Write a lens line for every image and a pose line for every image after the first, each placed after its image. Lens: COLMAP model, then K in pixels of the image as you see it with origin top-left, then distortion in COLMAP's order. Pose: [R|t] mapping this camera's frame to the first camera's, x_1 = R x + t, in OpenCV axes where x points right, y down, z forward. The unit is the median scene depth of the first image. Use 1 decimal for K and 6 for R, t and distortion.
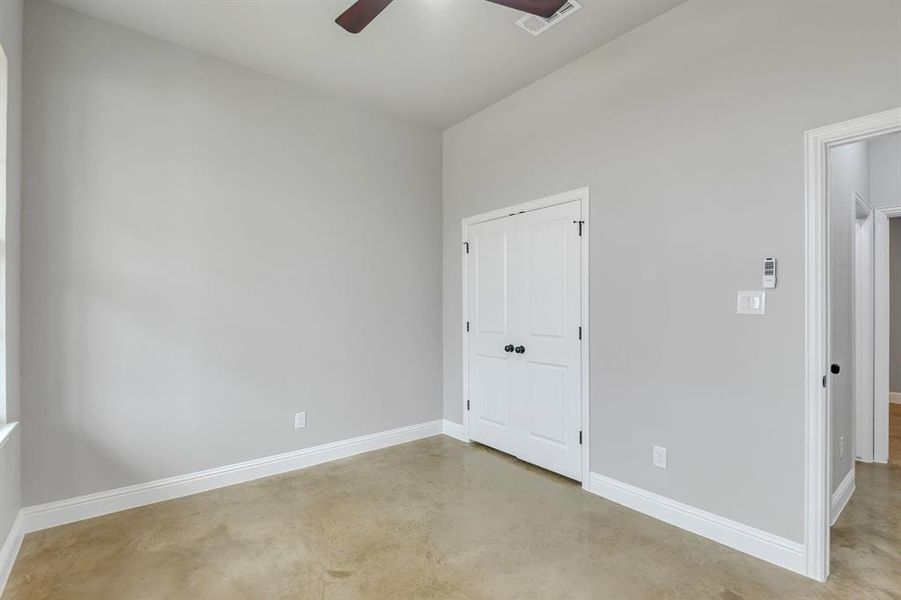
lens RADIAL K [[418.2, 0, 446.6], [0, 418.2, 304.0], [0, 0, 1]] dist [0.016283, -0.013737]
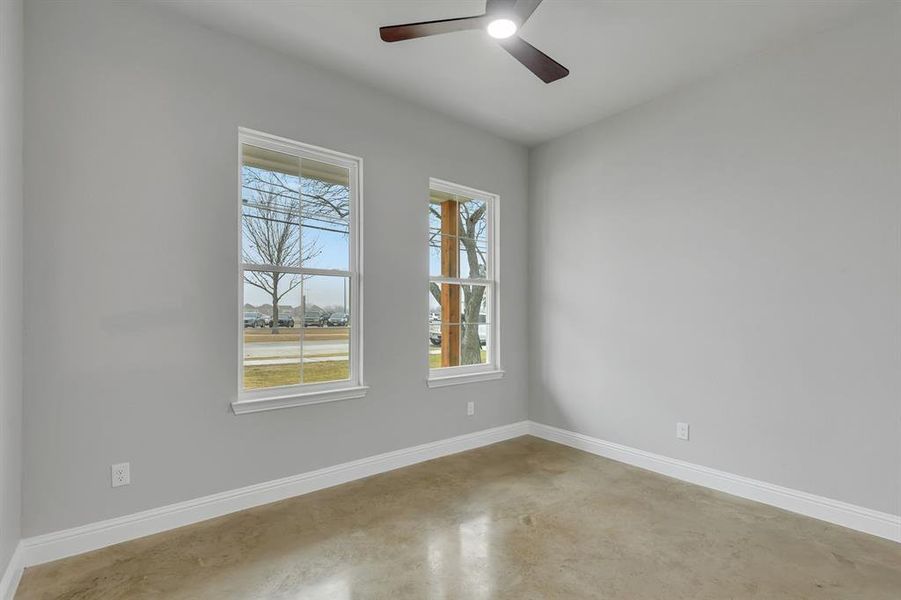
lens RADIAL K [[418.2, 0, 446.1], [0, 418.2, 307.0], [0, 0, 1]] dist [0.016283, -0.013737]
pose [[-0.015952, -0.015029, -0.999760, 0.776157], [0.010149, 0.999833, -0.015192, -0.002602], [0.999821, -0.010389, -0.015797, 0.563598]]
